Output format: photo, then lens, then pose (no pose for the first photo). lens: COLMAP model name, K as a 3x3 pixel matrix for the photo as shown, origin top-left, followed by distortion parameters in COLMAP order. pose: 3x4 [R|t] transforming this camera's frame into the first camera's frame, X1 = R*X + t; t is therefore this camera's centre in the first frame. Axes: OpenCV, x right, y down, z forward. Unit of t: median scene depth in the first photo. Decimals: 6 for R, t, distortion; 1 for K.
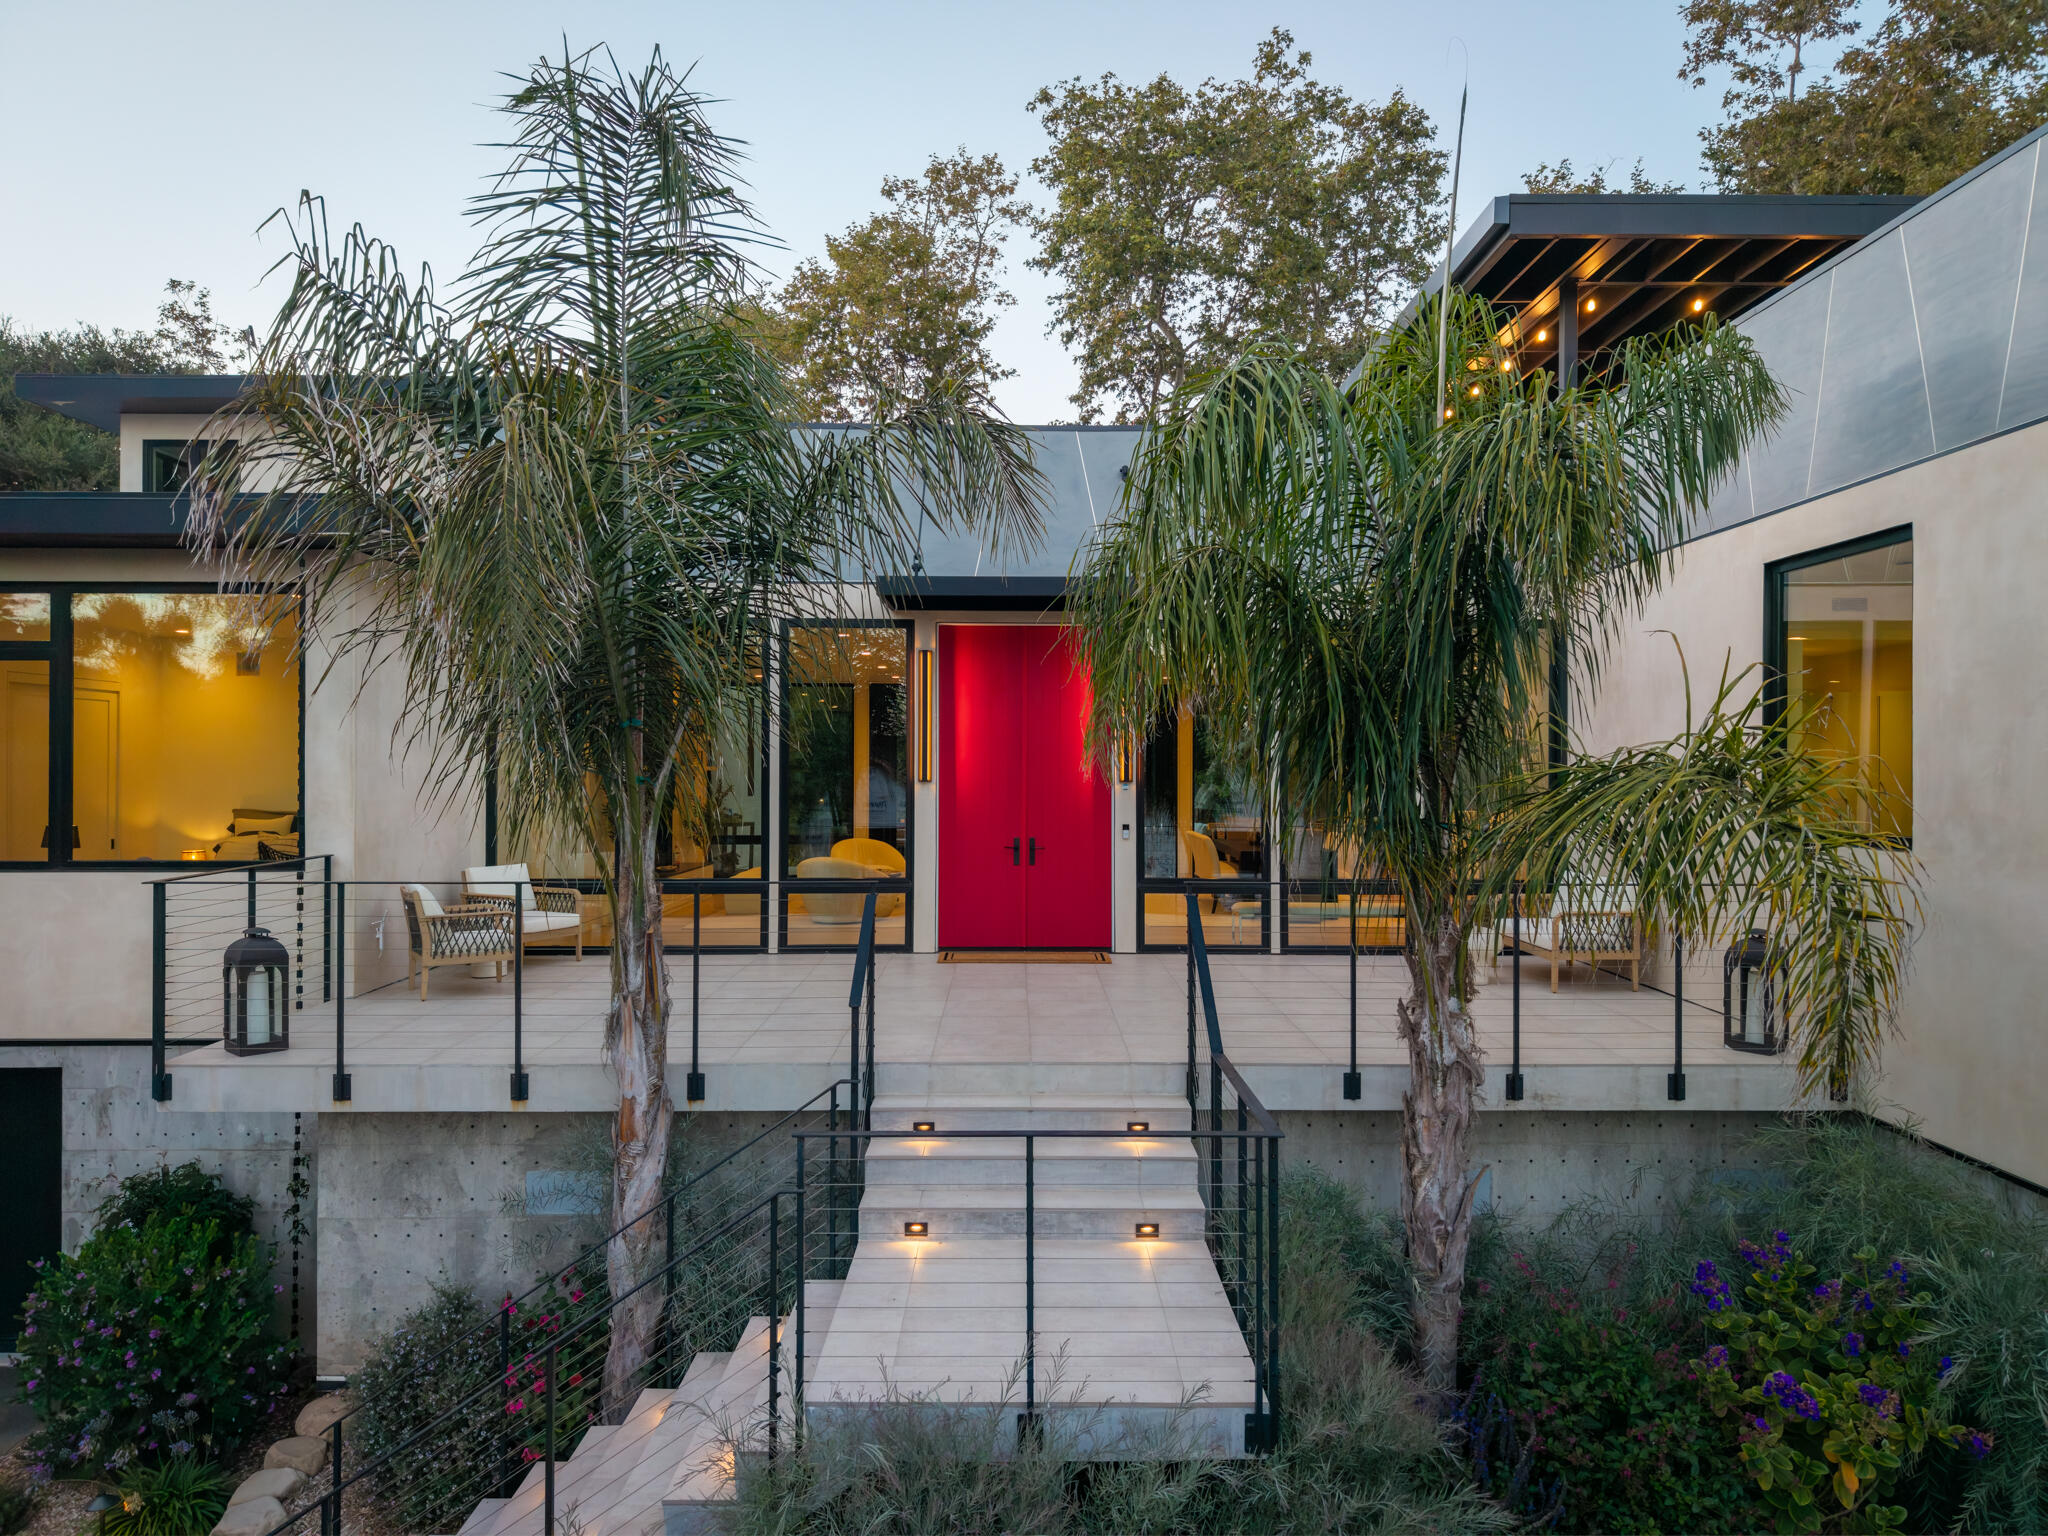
lens RADIAL K [[1368.7, 0, 1022.8], [0, 1368.7, 716.2], [0, 0, 1]] dist [-0.005701, 0.000756]
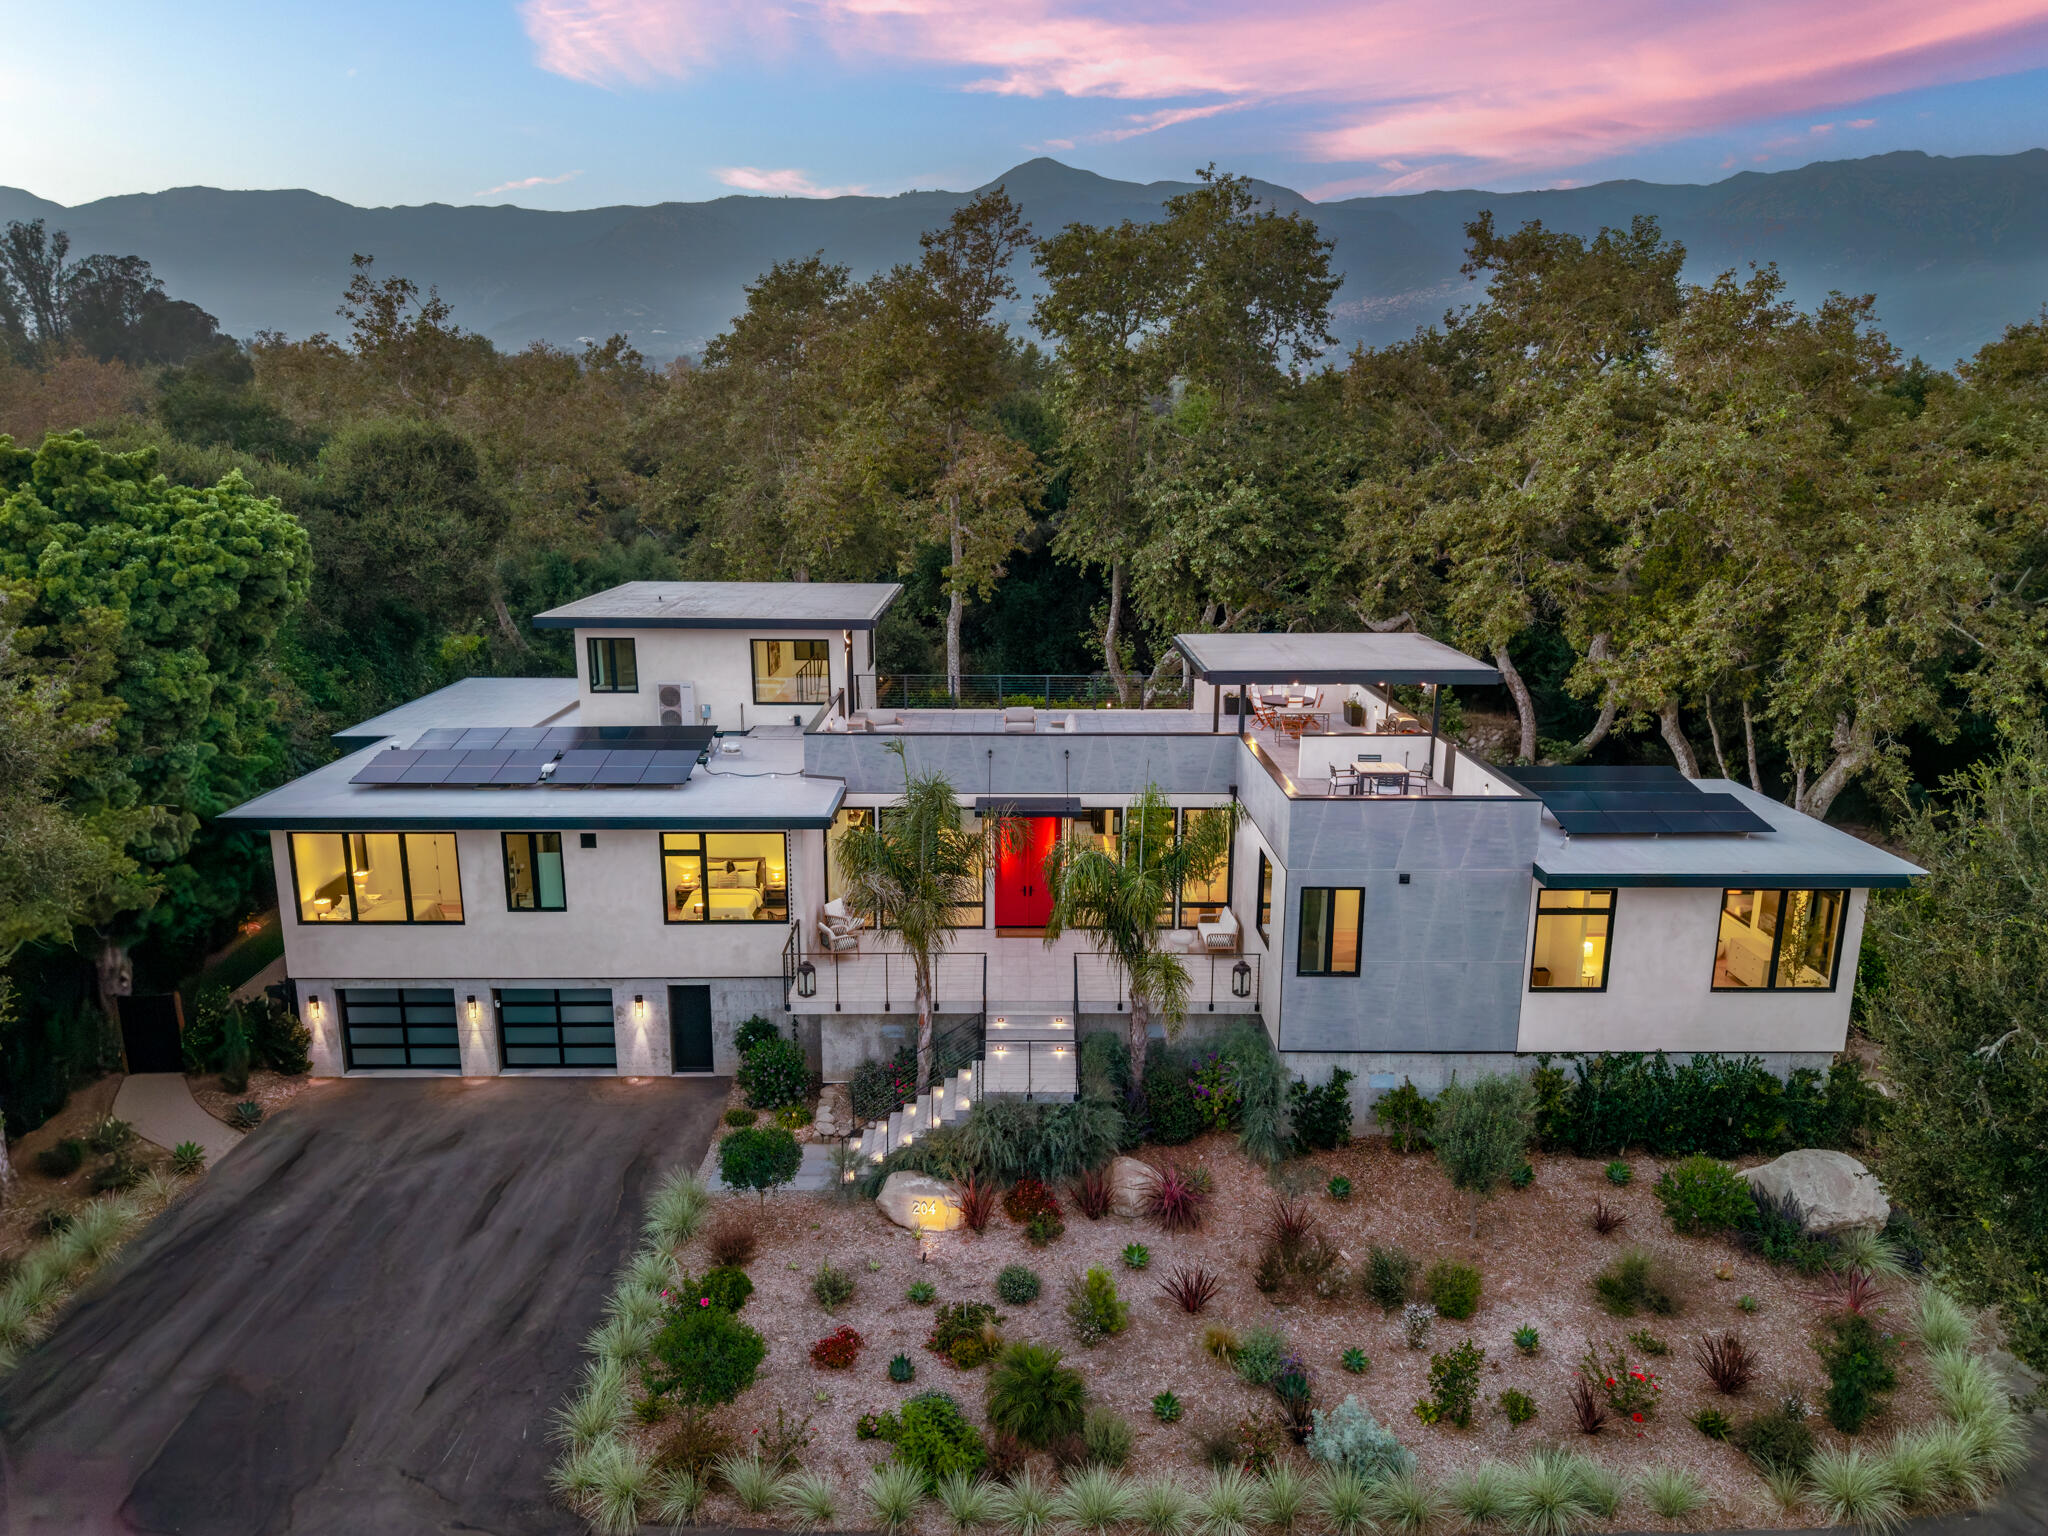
lens RADIAL K [[1368.7, 0, 1022.8], [0, 1368.7, 716.2], [0, 0, 1]] dist [-0.005701, 0.000756]
pose [[0.999999, 0.001515, -0.000571, -0.012055], [-0.001355, 0.976157, 0.217064, -1.257164], [0.000886, -0.217063, 0.976157, -2.340940]]
